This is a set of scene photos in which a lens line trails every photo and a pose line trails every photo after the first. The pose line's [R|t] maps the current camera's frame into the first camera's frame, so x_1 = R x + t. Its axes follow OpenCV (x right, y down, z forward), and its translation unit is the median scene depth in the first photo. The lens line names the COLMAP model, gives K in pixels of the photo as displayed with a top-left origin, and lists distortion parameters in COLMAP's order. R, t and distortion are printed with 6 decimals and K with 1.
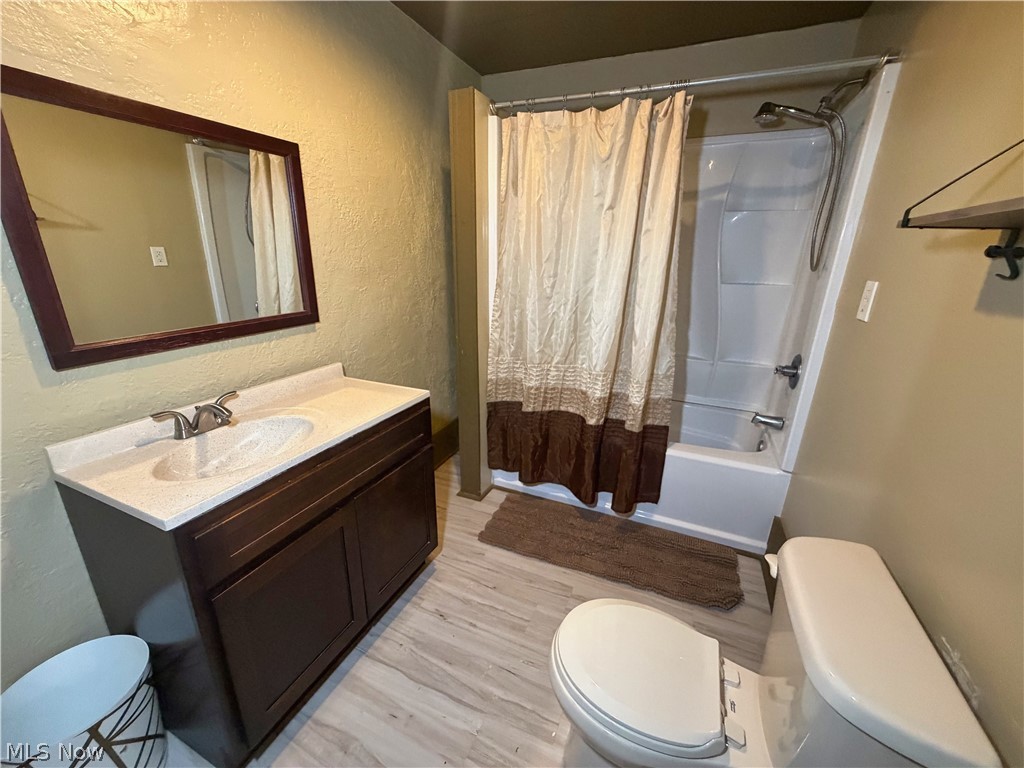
lens RADIAL K [[407.8, 0, 510.0], [0, 407.8, 382.5], [0, 0, 1]] dist [0.003331, 0.000007]
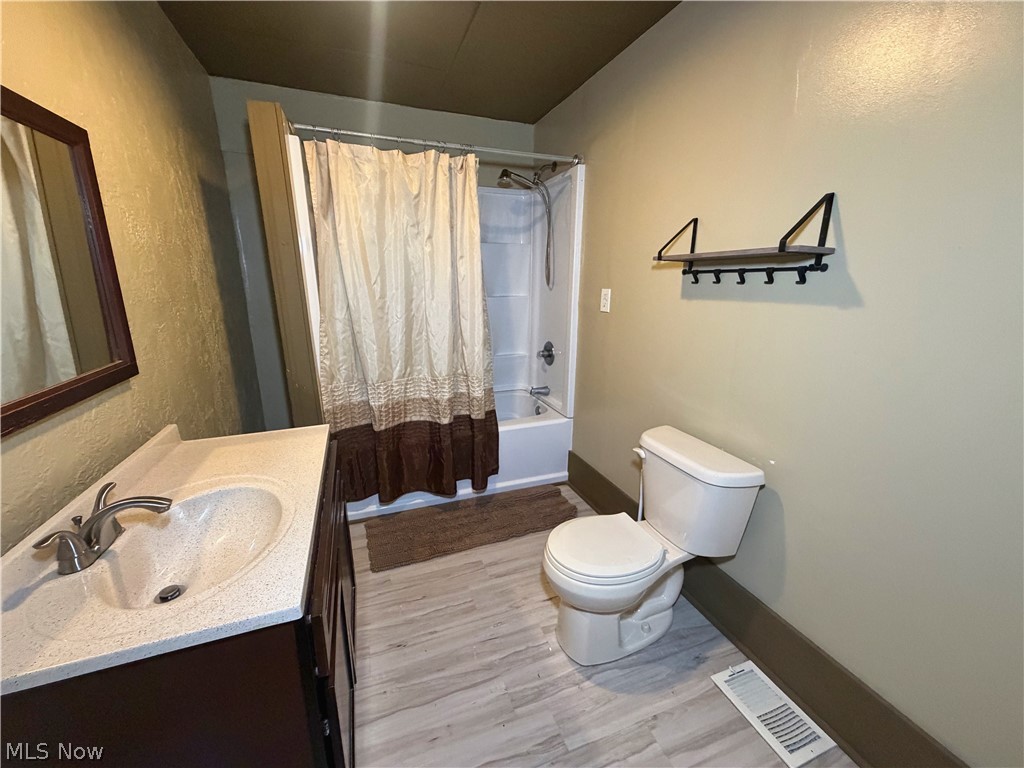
lens RADIAL K [[407.8, 0, 506.2], [0, 407.8, 382.8], [0, 0, 1]] dist [0.003331, 0.000007]
pose [[0.720291, -0.191079, 0.666836, -0.440086], [0.223130, 0.974044, 0.038093, -0.014702], [-0.656806, 0.121353, 0.744231, 0.031052]]
